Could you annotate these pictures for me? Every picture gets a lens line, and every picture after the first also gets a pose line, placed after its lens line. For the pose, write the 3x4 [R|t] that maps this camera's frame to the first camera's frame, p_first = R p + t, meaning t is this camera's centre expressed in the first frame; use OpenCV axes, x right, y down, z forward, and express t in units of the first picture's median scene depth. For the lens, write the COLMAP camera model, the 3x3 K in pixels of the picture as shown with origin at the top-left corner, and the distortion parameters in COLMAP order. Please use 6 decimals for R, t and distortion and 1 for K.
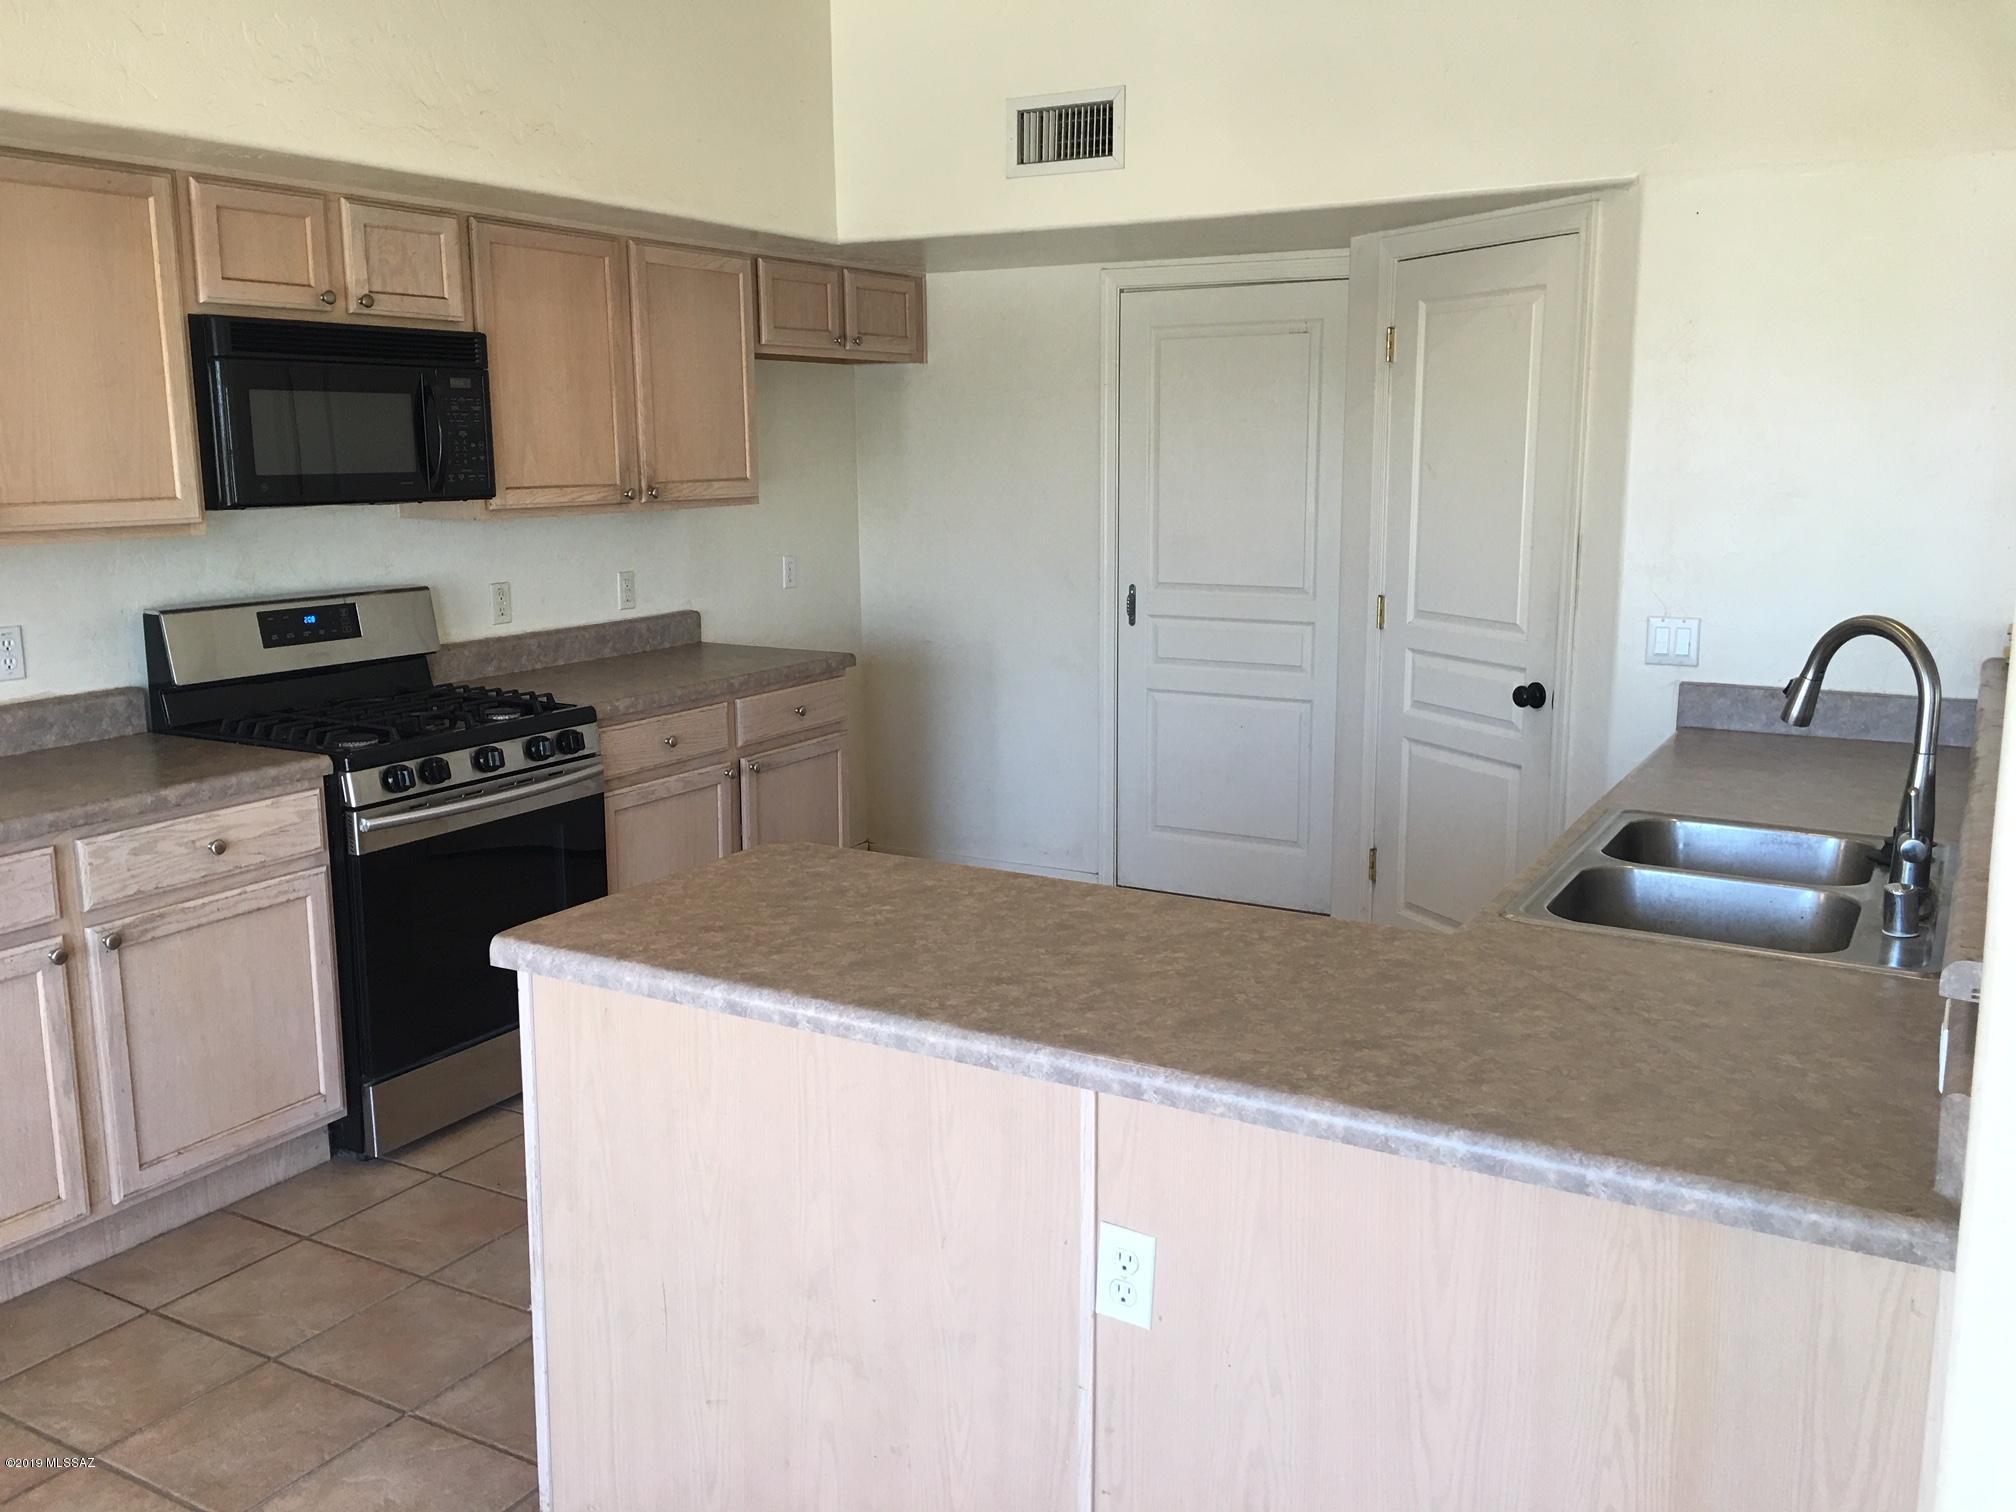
lens RADIAL K [[1709.0, 0, 1008.2], [0, 1709.0, 751.4], [0, 0, 1]] dist [0.006939, -0.002181]
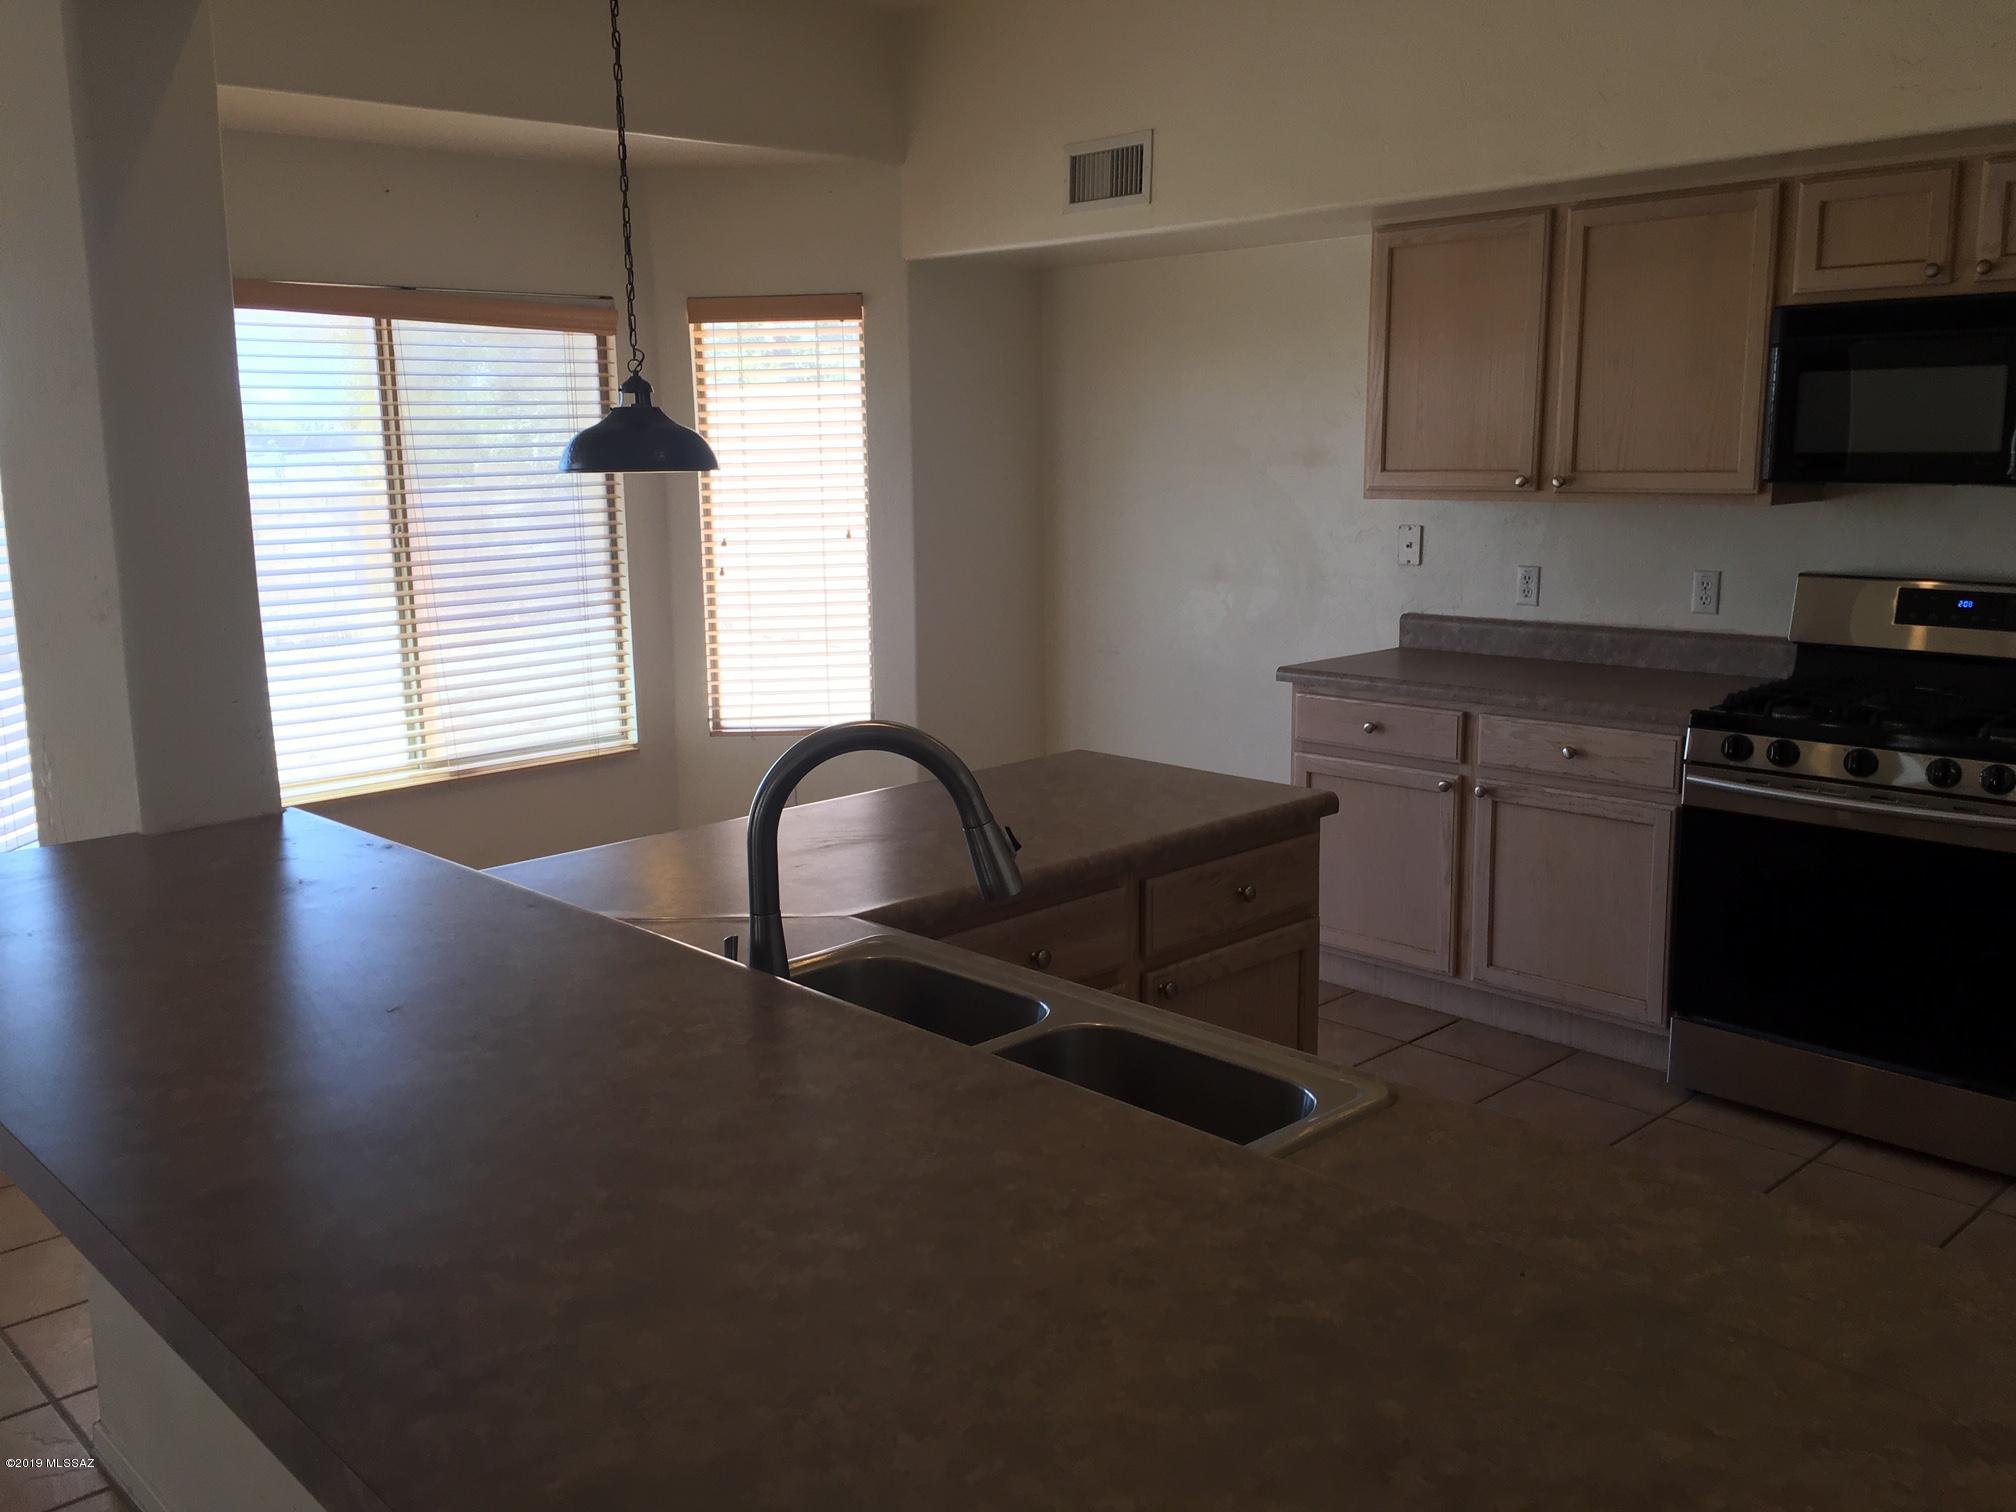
lens RADIAL K [[1709.0, 0, 1008.6], [0, 1709.0, 757.9], [0, 0, 1]] dist [0.006939, -0.002181]
pose [[-0.280194, 0.189309, -0.941092, 0.774573], [-0.156492, 0.958239, 0.239351, -0.163654], [0.947102, 0.214338, -0.238868, 0.863166]]
